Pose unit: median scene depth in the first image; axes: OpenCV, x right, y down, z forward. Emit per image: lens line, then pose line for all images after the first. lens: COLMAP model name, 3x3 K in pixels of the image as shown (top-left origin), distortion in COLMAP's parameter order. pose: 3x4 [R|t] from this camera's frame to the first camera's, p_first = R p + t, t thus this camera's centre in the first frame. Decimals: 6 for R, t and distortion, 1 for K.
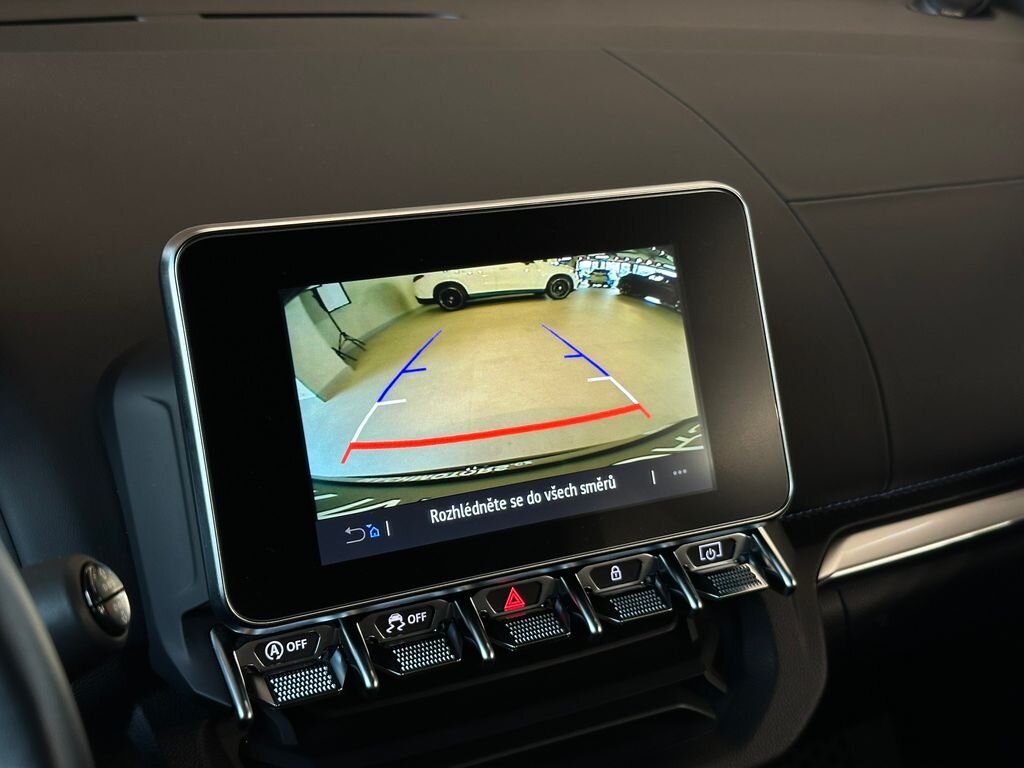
lens RADIAL K [[1460.1, 0, 522.7], [0, 1460.1, 381.6], [0, 0, 1]] dist [0.114884, 0.000000]
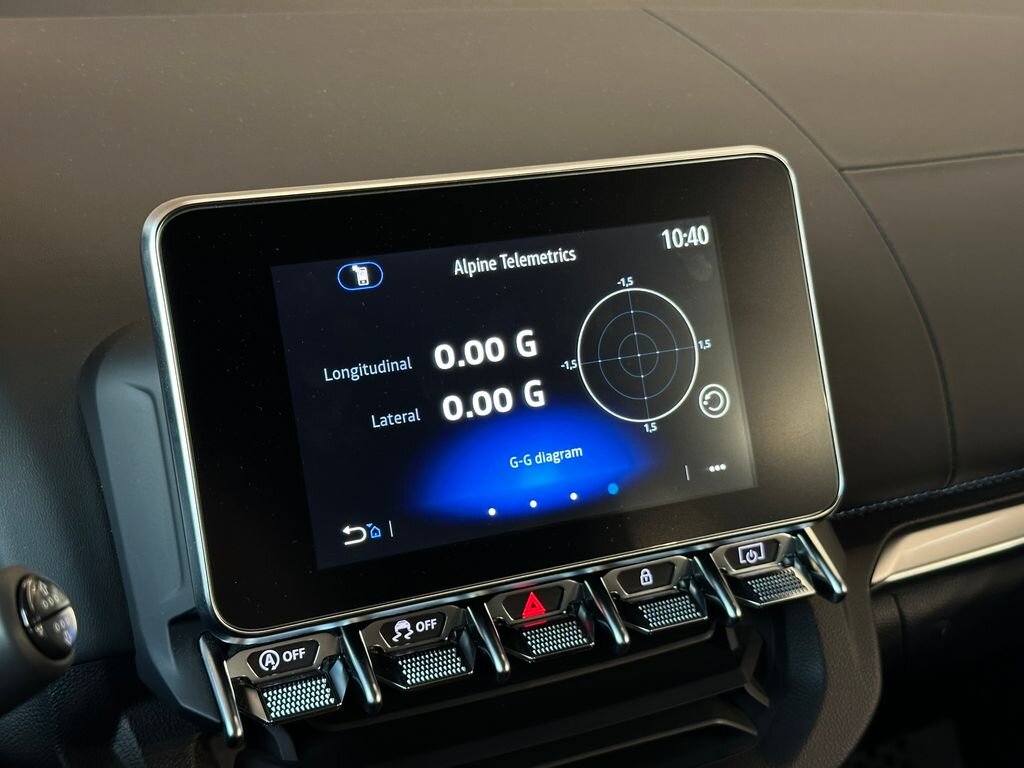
lens RADIAL K [[1460.1, 0, 504.4], [0, 1460.1, 388.2], [0, 0, 1]] dist [0.114884, 0.000000]
pose [[0.998668, 0.001937, -0.051556, 0.022895], [-0.000996, 0.999833, 0.018274, -0.003795], [0.051582, -0.018199, 0.998503, 0.086883]]
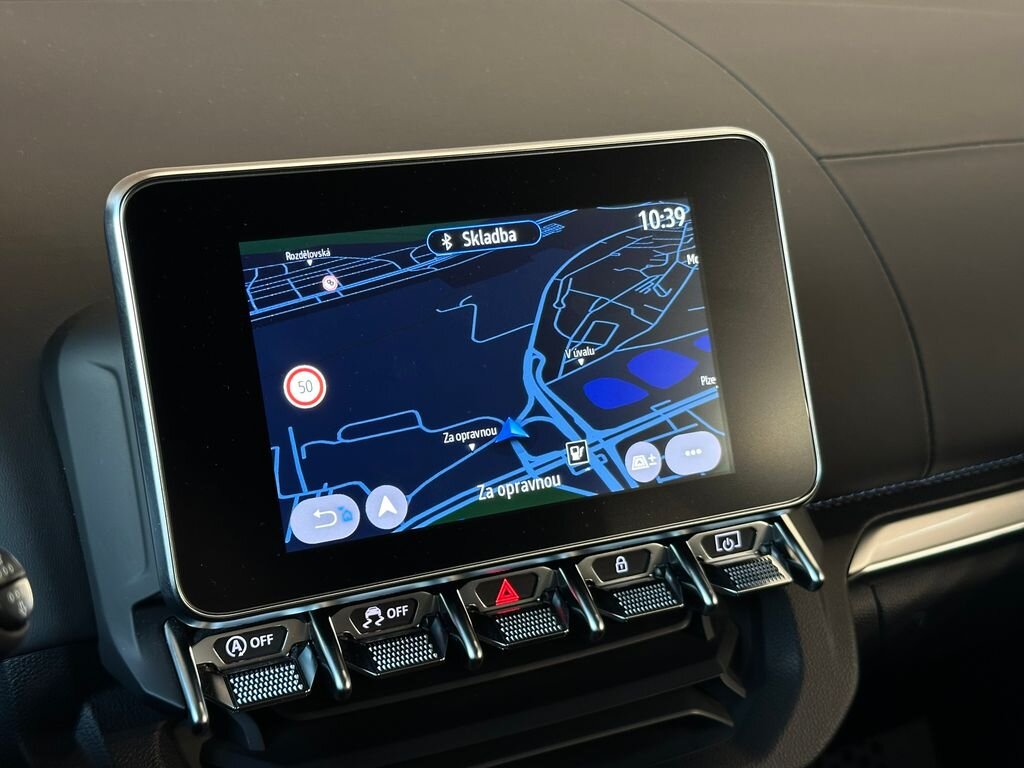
lens RADIAL K [[1460.1, 0, 503.1], [0, 1460.1, 398.2], [0, 0, 1]] dist [0.114884, 0.000000]
pose [[0.999349, 0.004821, -0.035758, 0.023361], [-0.004253, 0.999864, 0.015936, 0.015092], [0.035830, -0.015773, 0.999233, 0.103197]]
